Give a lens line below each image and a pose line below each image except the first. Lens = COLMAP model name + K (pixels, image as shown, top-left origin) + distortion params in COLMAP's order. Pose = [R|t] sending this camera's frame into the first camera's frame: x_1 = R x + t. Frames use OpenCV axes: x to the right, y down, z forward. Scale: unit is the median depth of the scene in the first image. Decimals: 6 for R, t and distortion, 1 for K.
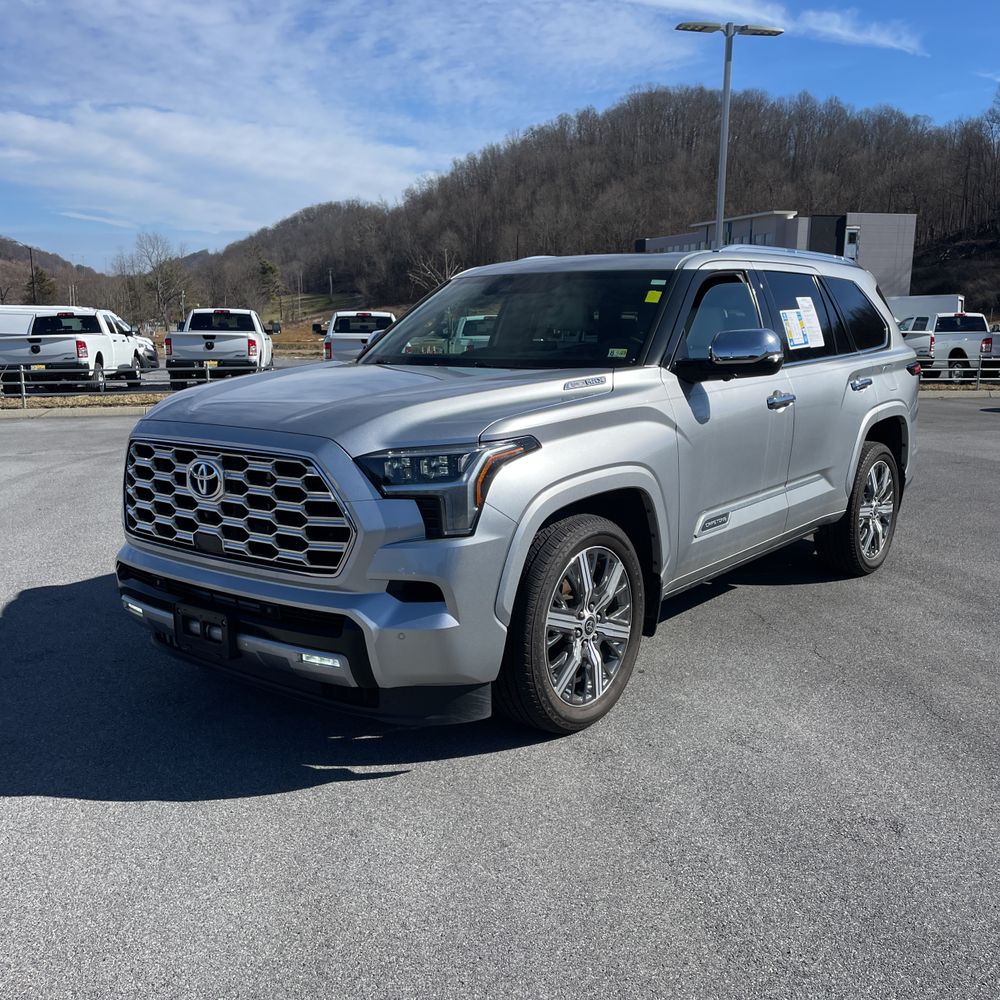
lens RADIAL K [[998.9, 0, 516.5], [0, 998.9, 505.0], [0, 0, 1]] dist [0.072893, -0.099287]
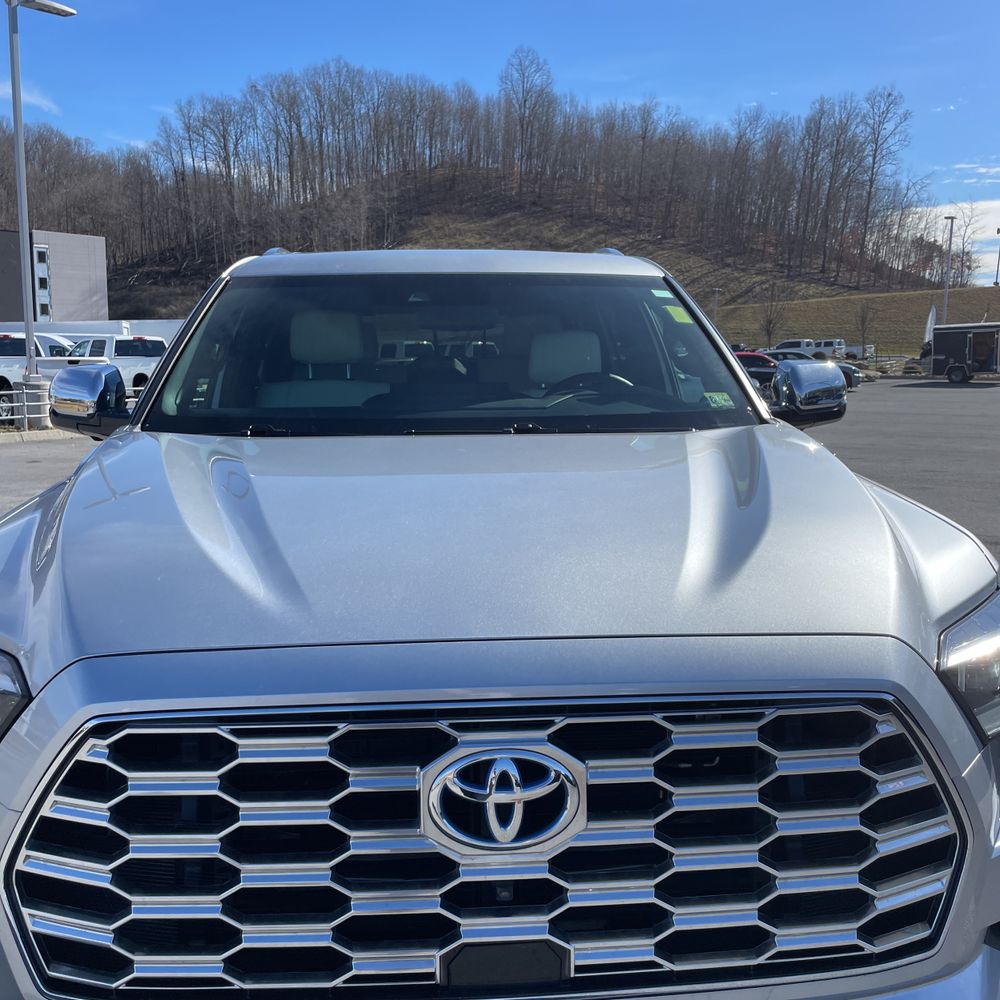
lens RADIAL K [[1027.5, 0, 485.6], [0, 1027.5, 487.9], [0, 0, 1]] dist [0.087357, -0.119682]
pose [[0.751577, -0.092133, 0.653180, -0.545553], [0.120404, 0.992724, 0.001485, -0.137623], [-0.648564, 0.077530, 0.757201, 0.704948]]
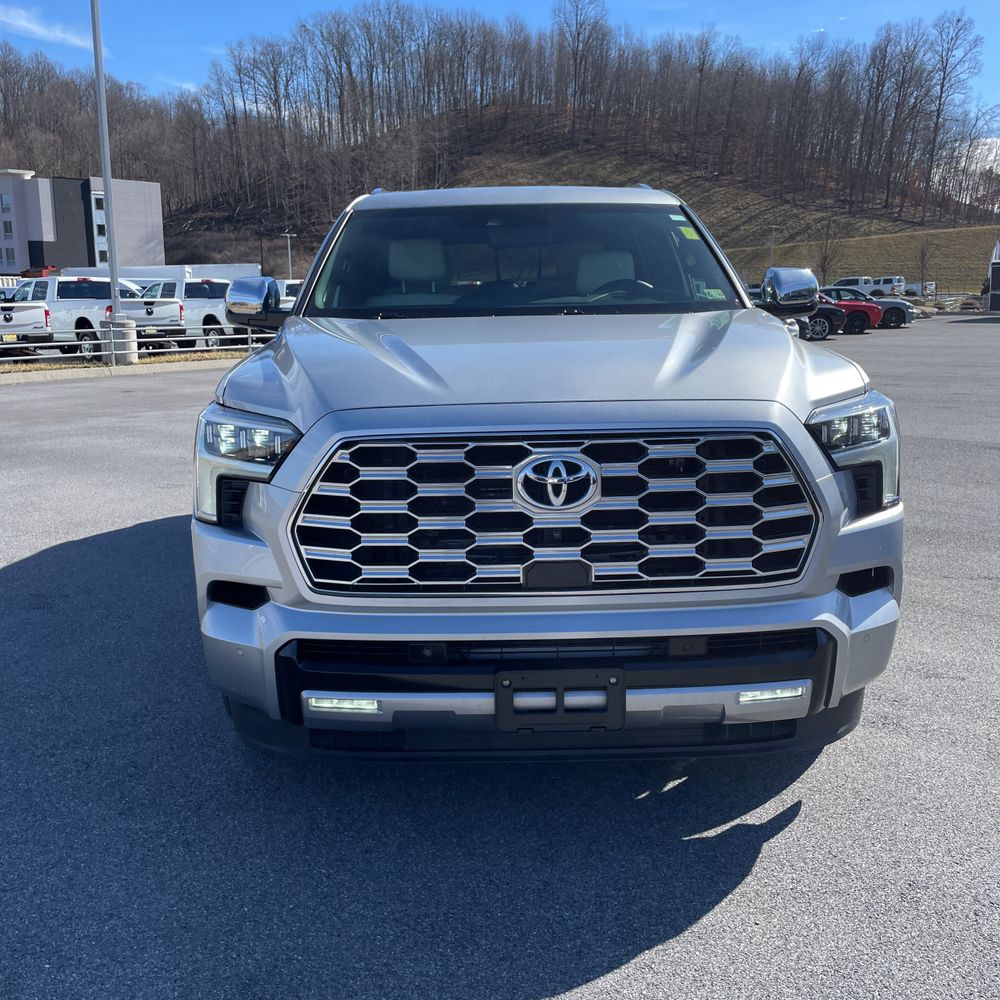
lens RADIAL K [[1027.5, 0, 485.6], [0, 1027.5, 487.9], [0, 0, 1]] dist [0.087357, -0.119682]
pose [[0.783218, -0.127111, 0.608615, -0.768085], [0.123280, 0.991193, 0.048366, -0.061145], [-0.609403, 0.037150, 0.791990, 0.471378]]
